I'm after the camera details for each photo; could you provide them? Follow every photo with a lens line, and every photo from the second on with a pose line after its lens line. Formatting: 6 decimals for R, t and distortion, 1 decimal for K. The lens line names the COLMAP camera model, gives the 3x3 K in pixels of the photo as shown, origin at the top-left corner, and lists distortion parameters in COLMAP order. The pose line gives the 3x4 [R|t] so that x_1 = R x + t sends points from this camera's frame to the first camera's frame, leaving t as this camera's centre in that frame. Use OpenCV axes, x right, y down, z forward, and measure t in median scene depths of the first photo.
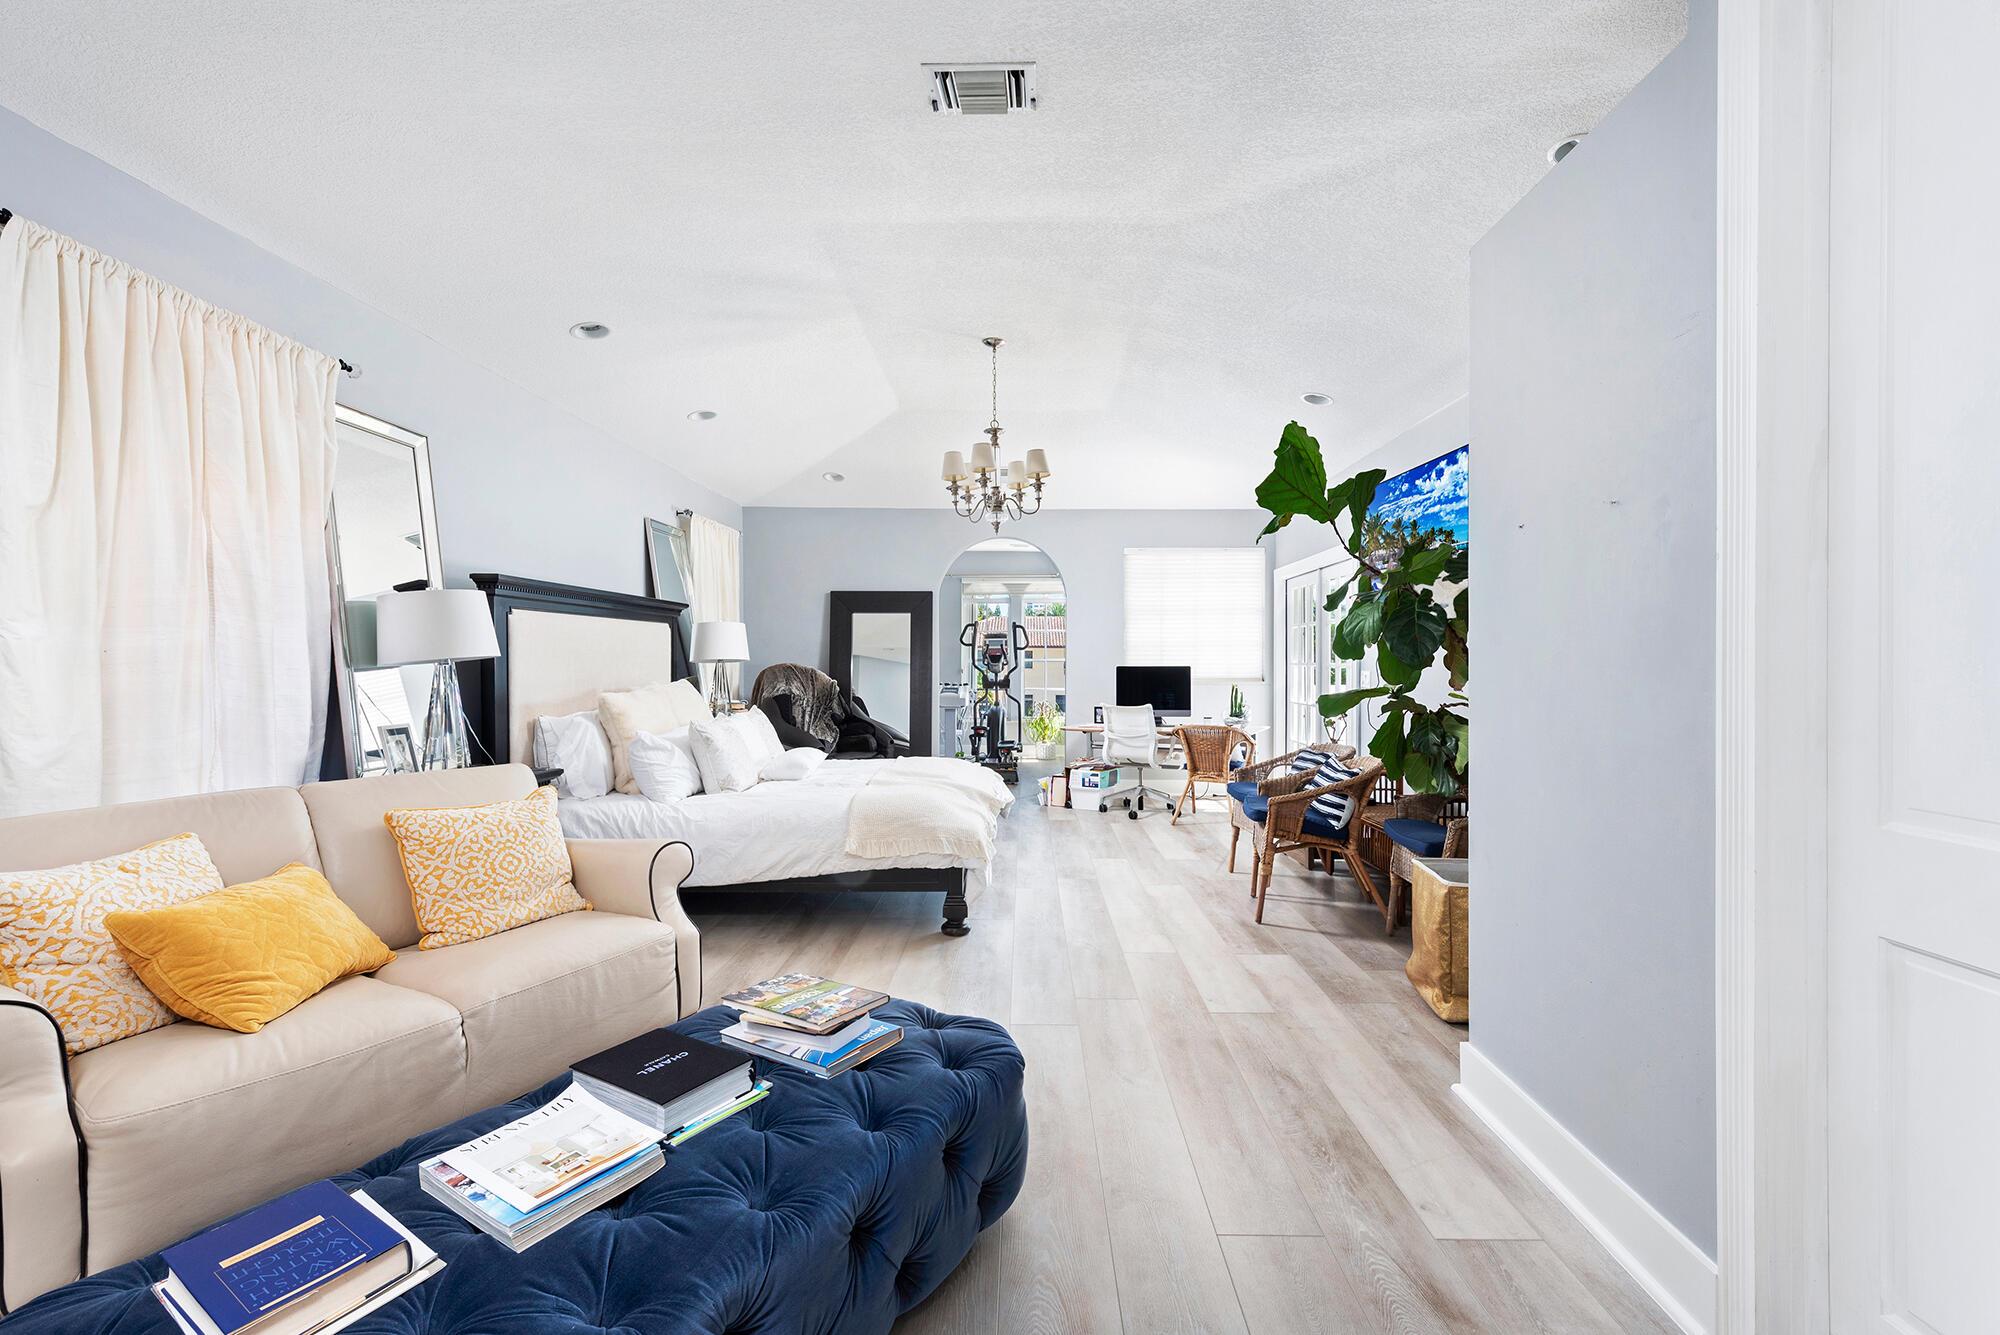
lens RADIAL K [[880.3, 0, 993.9], [0, 880.3, 670.1], [0, 0, 1]] dist [0.002856, -0.000458]
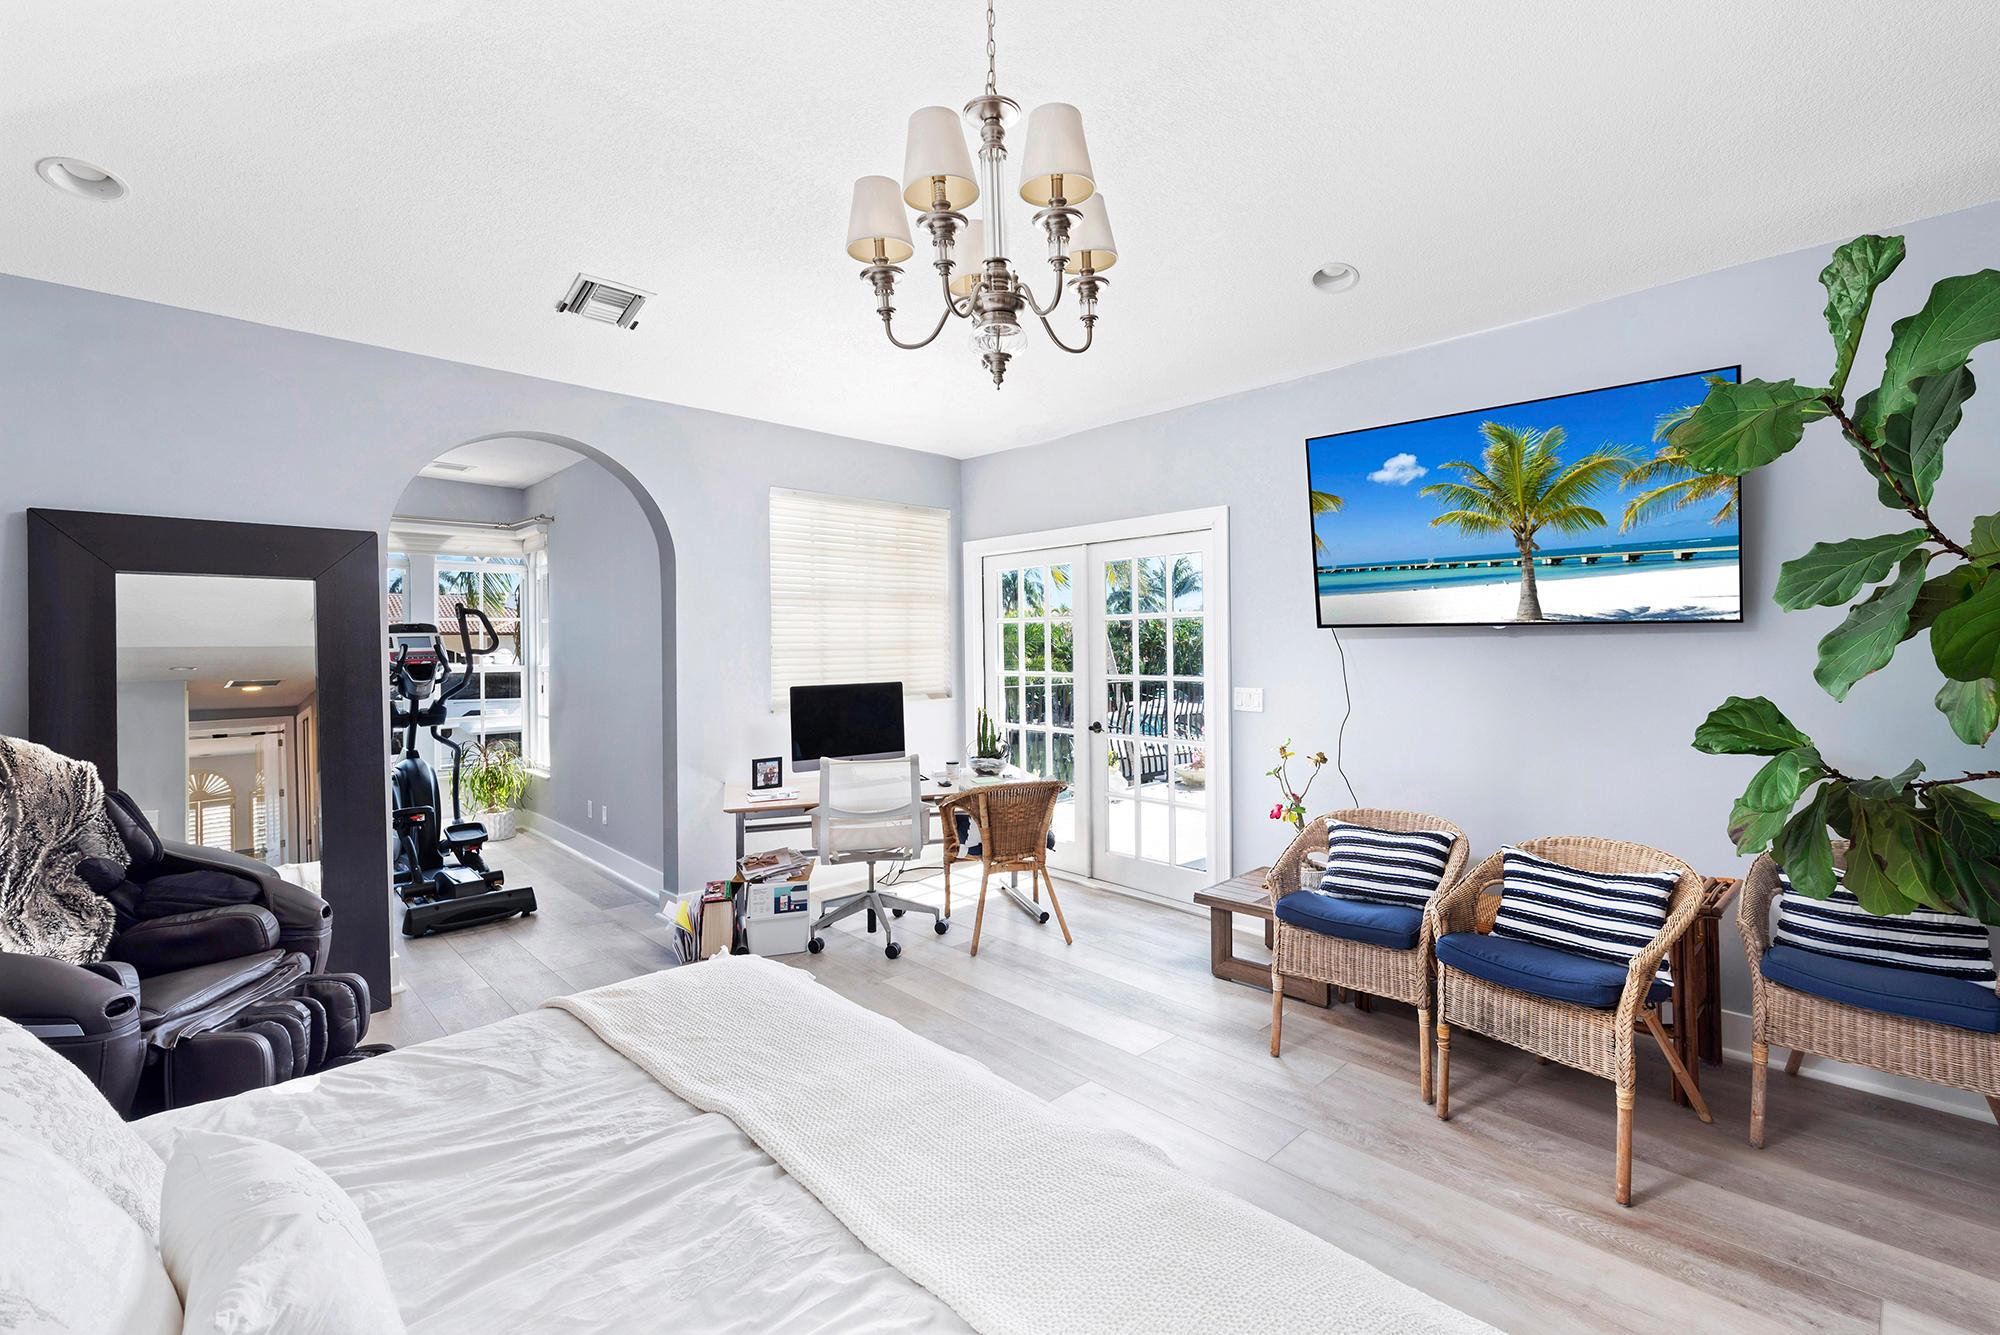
lens RADIAL K [[880.3, 0, 1016.5], [0, 880.3, 647.9], [0, 0, 1]] dist [0.002856, -0.000458]
pose [[0.690751, -0.011599, 0.722999, -0.171282], [0.017435, 0.999848, -0.000618, -0.026244], [-0.722882, 0.013033, 0.690848, 0.470754]]
